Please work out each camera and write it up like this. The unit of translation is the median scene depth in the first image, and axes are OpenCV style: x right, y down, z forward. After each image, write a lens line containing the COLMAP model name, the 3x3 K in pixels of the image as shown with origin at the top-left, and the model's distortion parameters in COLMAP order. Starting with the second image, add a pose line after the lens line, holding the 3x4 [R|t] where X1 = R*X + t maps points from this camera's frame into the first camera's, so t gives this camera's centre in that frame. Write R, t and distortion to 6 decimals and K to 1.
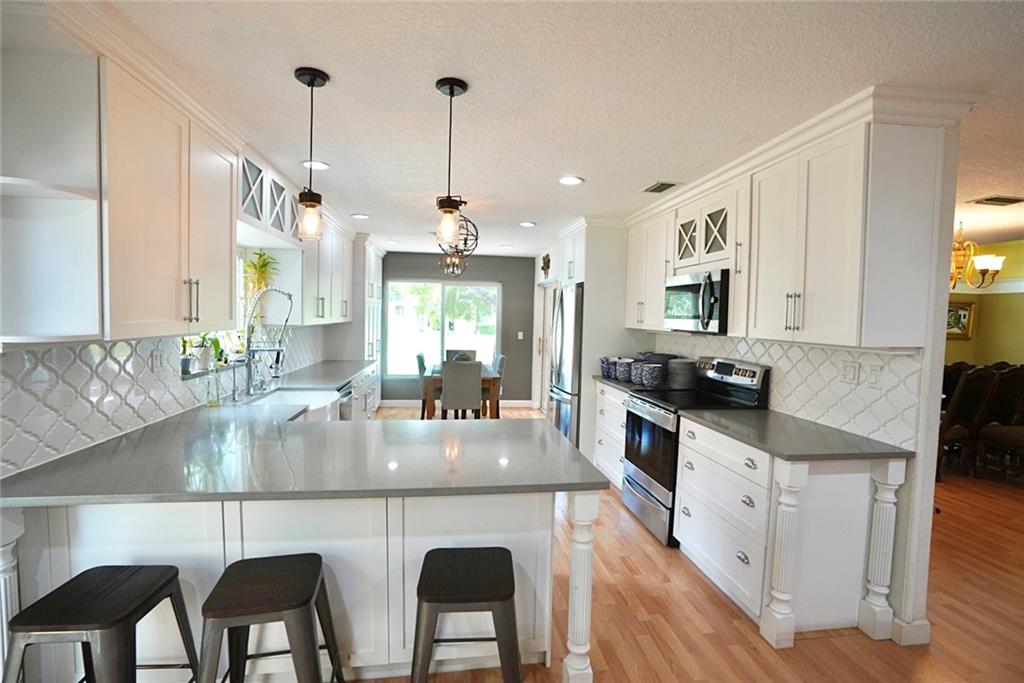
lens RADIAL K [[479.6, 0, 512.0], [0, 479.6, 341.5], [0, 0, 1]] dist [-0.065998, 0.029467]
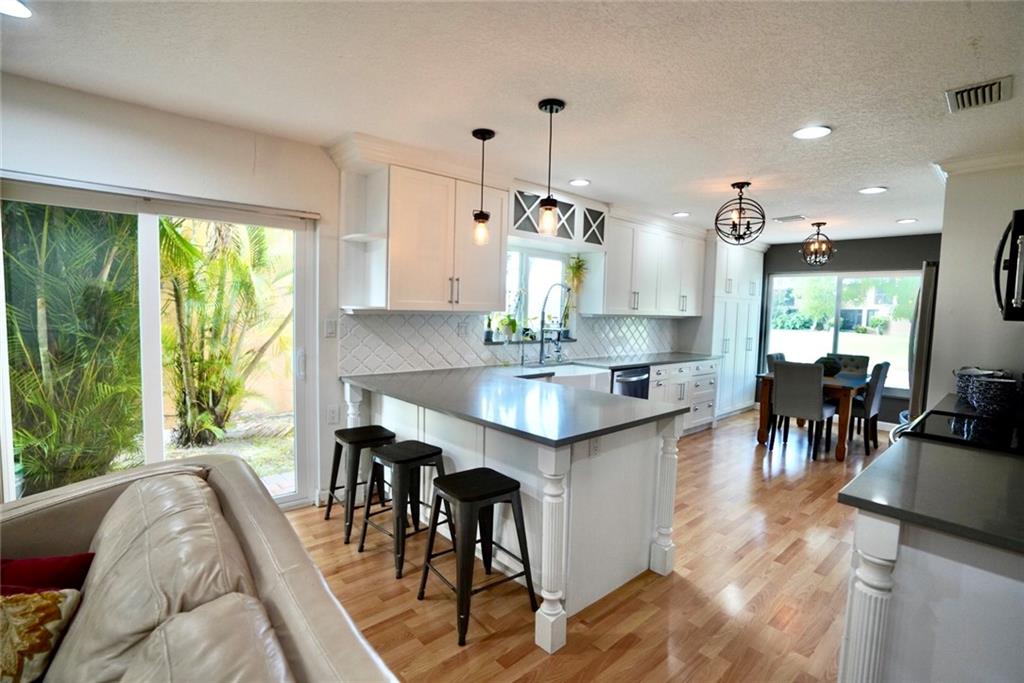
lens RADIAL K [[479.6, 0, 512.0], [0, 479.6, 341.5], [0, 0, 1]] dist [-0.065998, 0.029467]
pose [[0.553217, 0.051184, -0.831463, 0.545510], [-0.059794, 0.997976, 0.021651, 0.027393], [0.830889, 0.037739, 0.555158, 0.167121]]
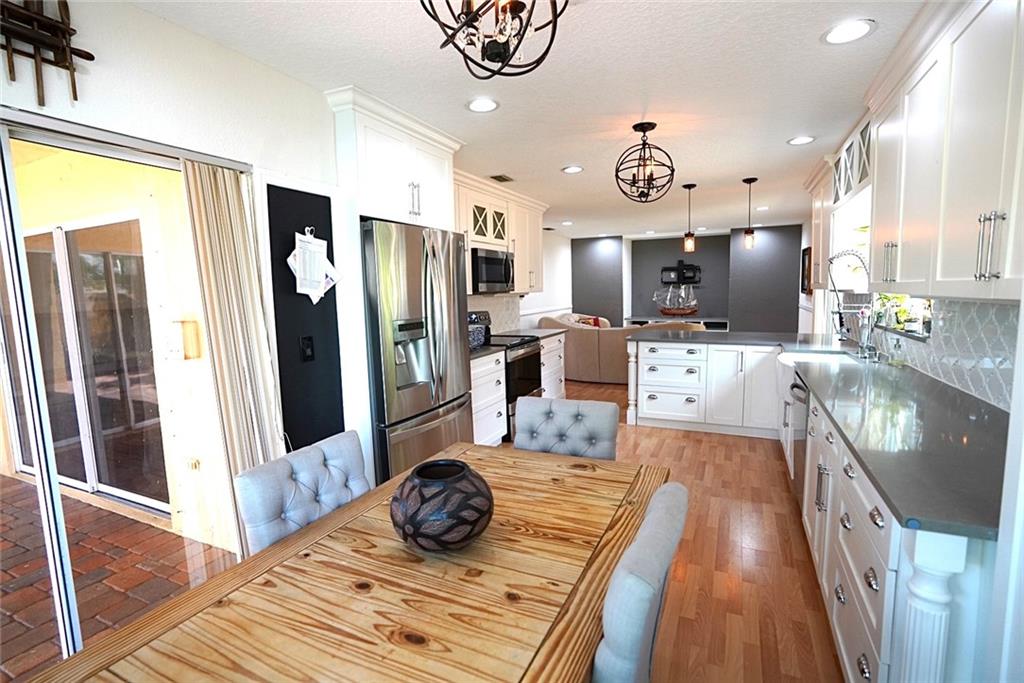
lens RADIAL K [[479.6, 0, 512.0], [0, 479.6, 341.5], [0, 0, 1]] dist [-0.065998, 0.029467]
pose [[-0.839926, -0.065667, 0.538713, -0.440355], [0.034214, 0.984271, 0.173323, -0.127491], [-0.541621, 0.164010, -0.824468, 2.240503]]
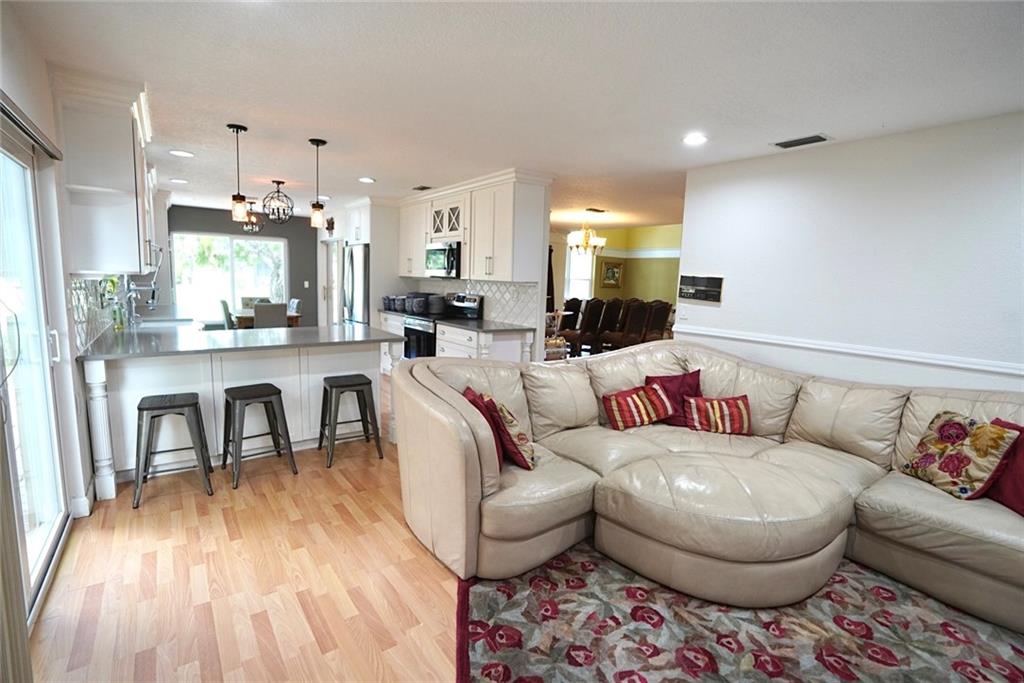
lens RADIAL K [[479.6, 0, 512.0], [0, 479.6, 341.5], [0, 0, 1]] dist [-0.065998, 0.029467]
pose [[0.879789, -0.054247, 0.472259, -0.234338], [0.009818, 0.995329, 0.096041, 0.049777], [-0.475263, -0.079859, 0.876212, -0.672902]]
